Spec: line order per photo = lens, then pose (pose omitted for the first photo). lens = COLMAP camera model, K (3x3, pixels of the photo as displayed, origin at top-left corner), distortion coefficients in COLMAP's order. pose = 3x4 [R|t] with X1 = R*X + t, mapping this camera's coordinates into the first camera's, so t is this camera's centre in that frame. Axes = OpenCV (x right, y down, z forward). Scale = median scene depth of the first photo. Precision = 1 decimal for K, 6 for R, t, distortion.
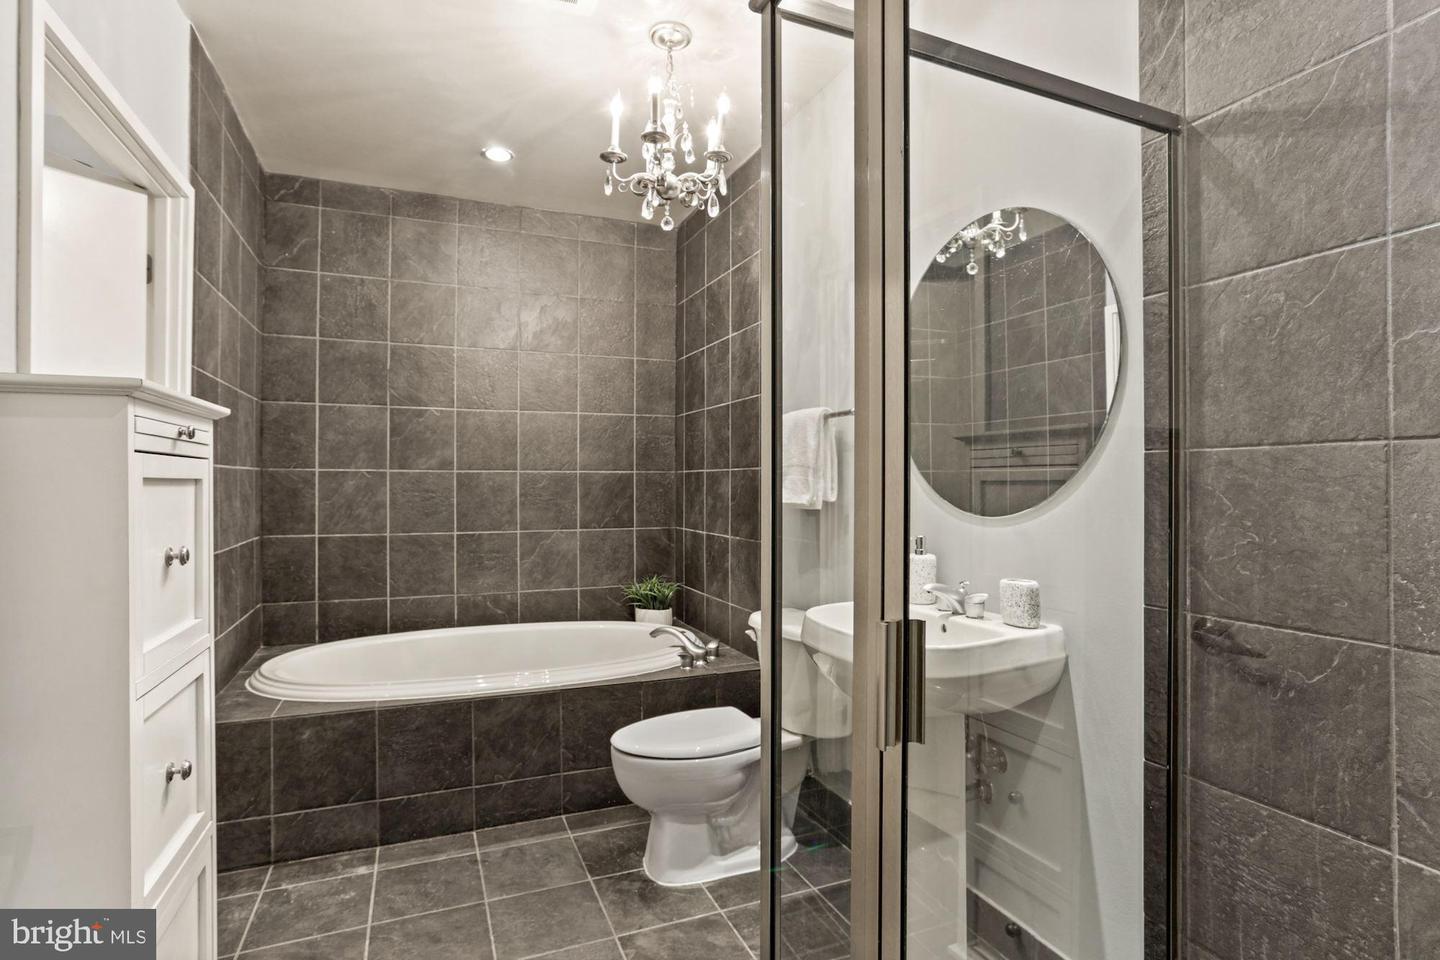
lens RADIAL K [[715.0, 0, 716.6], [0, 715.0, 476.2], [0, 0, 1]] dist [-0.042554, 0.025518]
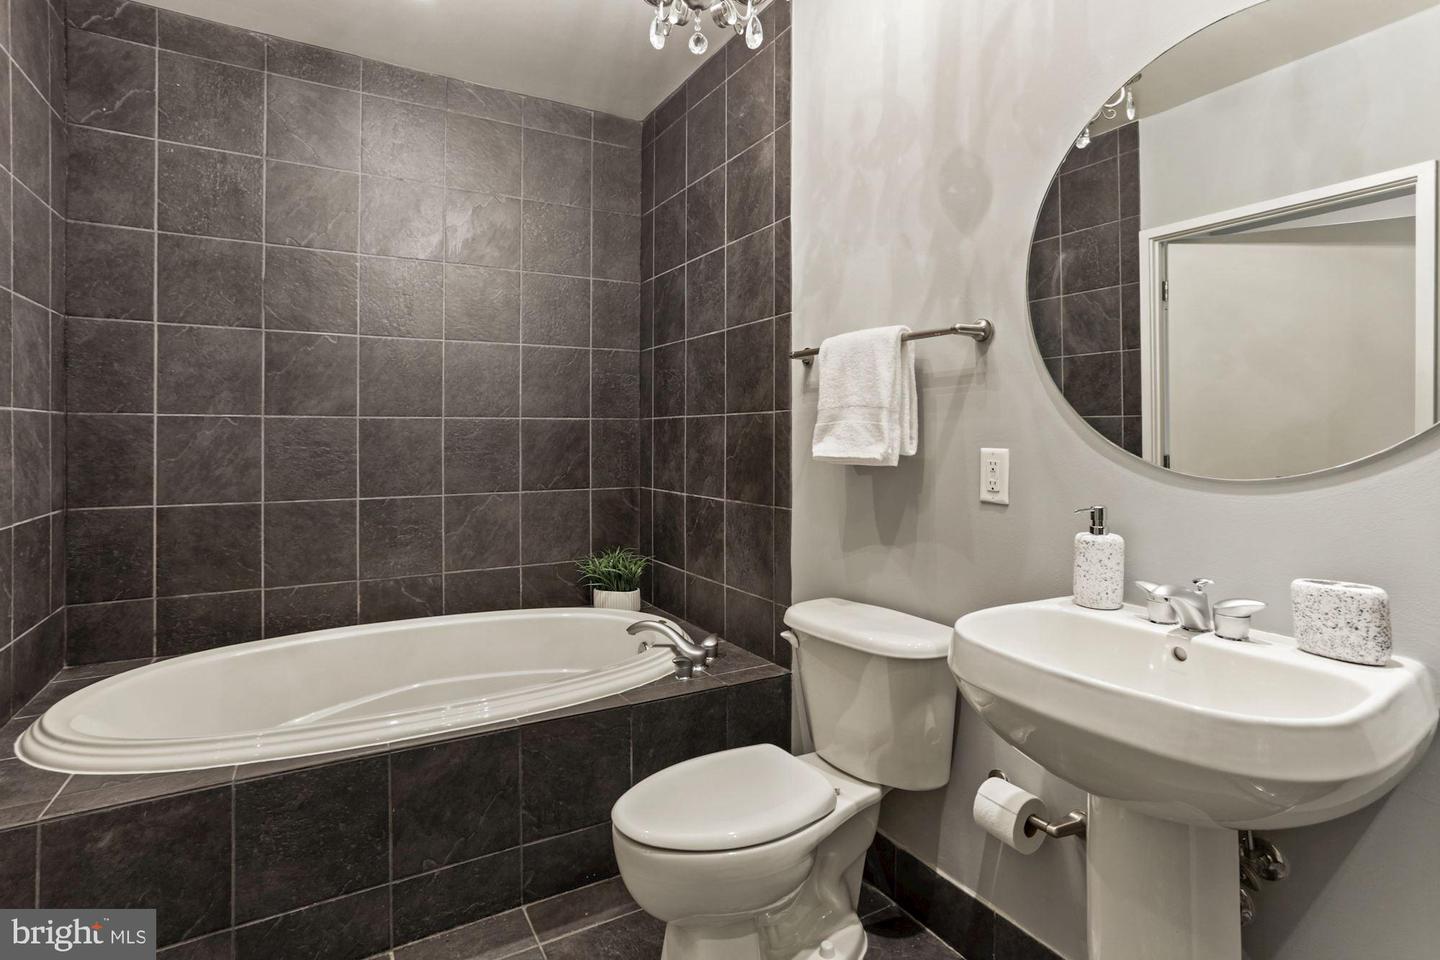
lens RADIAL K [[715.0, 0, 719.3], [0, 715.0, 426.8], [0, 0, 1]] dist [-0.042554, 0.025518]
pose [[0.991960, -0.000950, 0.126551, -0.089423], [0.001245, 0.999997, -0.002249, 0.005585], [-0.126549, 0.002388, 0.991958, 0.224911]]
